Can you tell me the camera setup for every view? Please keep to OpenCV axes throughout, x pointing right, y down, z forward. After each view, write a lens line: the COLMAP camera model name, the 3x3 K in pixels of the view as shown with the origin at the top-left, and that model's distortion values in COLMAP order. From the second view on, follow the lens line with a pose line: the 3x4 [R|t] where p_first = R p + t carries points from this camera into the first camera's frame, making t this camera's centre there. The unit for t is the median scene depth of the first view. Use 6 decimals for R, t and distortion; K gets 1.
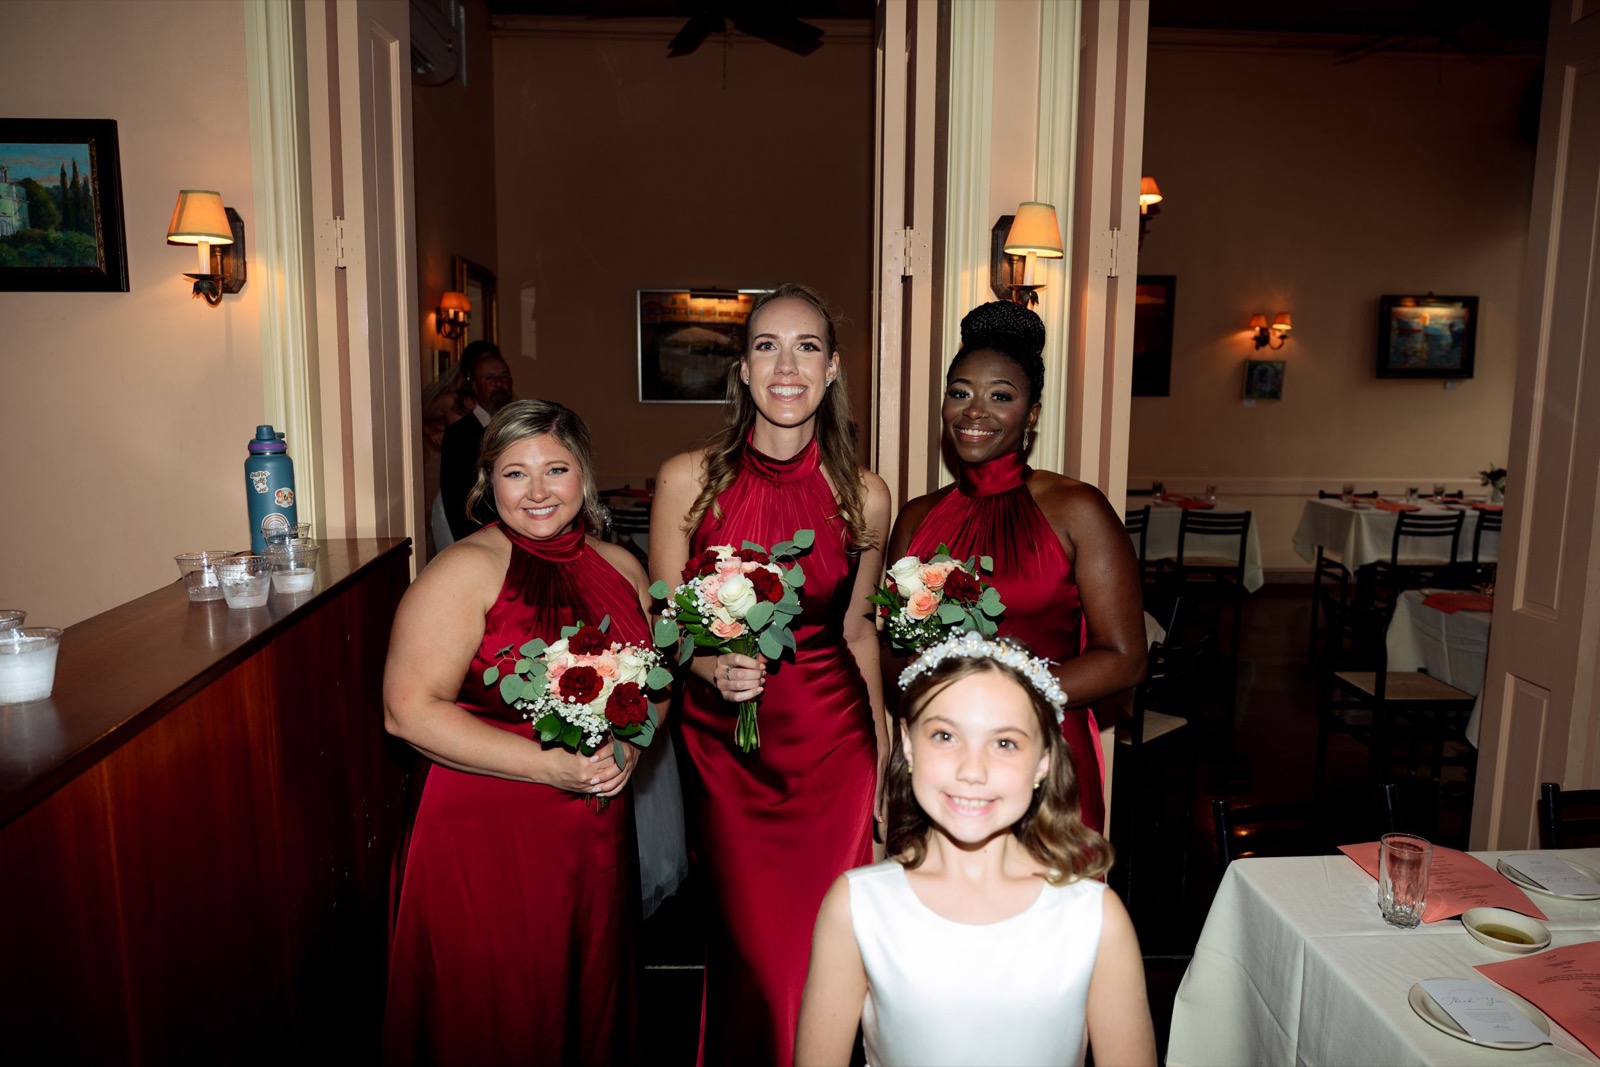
lens RADIAL K [[1131.8, 0, 800.0], [0, 1131.8, 533.5], [0, 0, 1]] dist [0.000543, -0.009830]
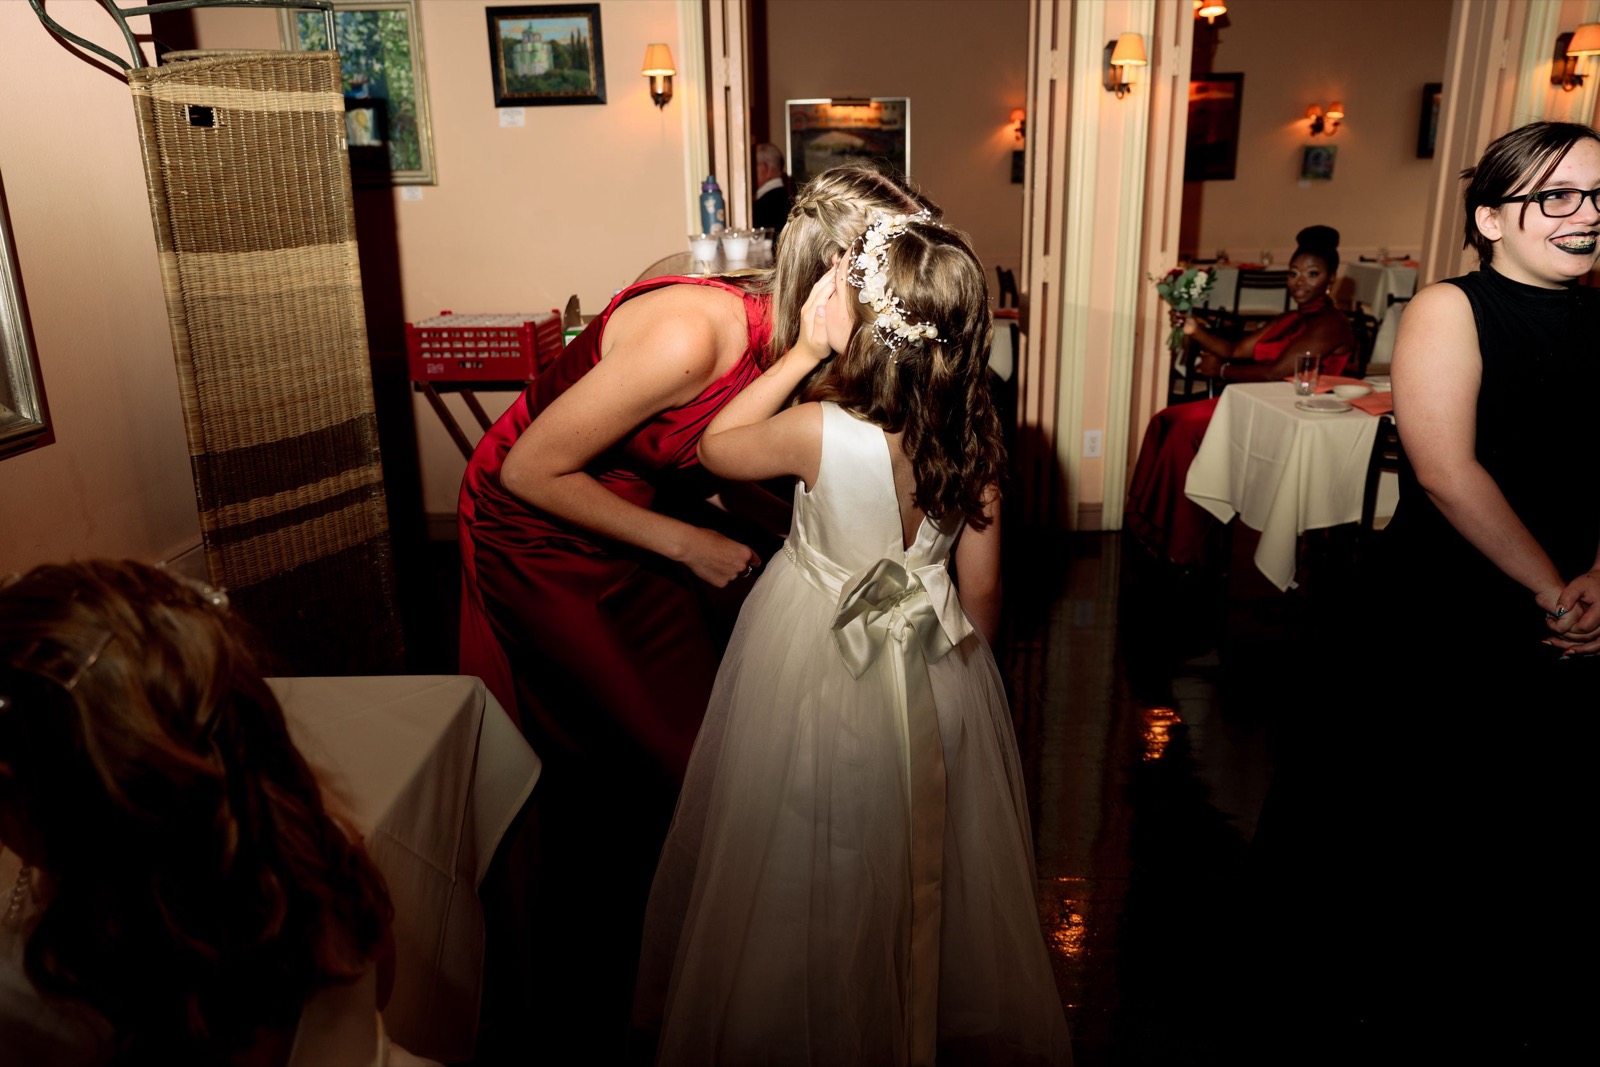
lens RADIAL K [[1131.8, 0, 800.0], [0, 1131.8, 533.5], [0, 0, 1]] dist [0.000543, -0.009830]
pose [[0.997897, -0.011202, -0.063847, -0.080099], [0.020719, 0.988408, 0.150398, 0.080395], [0.061423, -0.151404, 0.986562, -0.353203]]
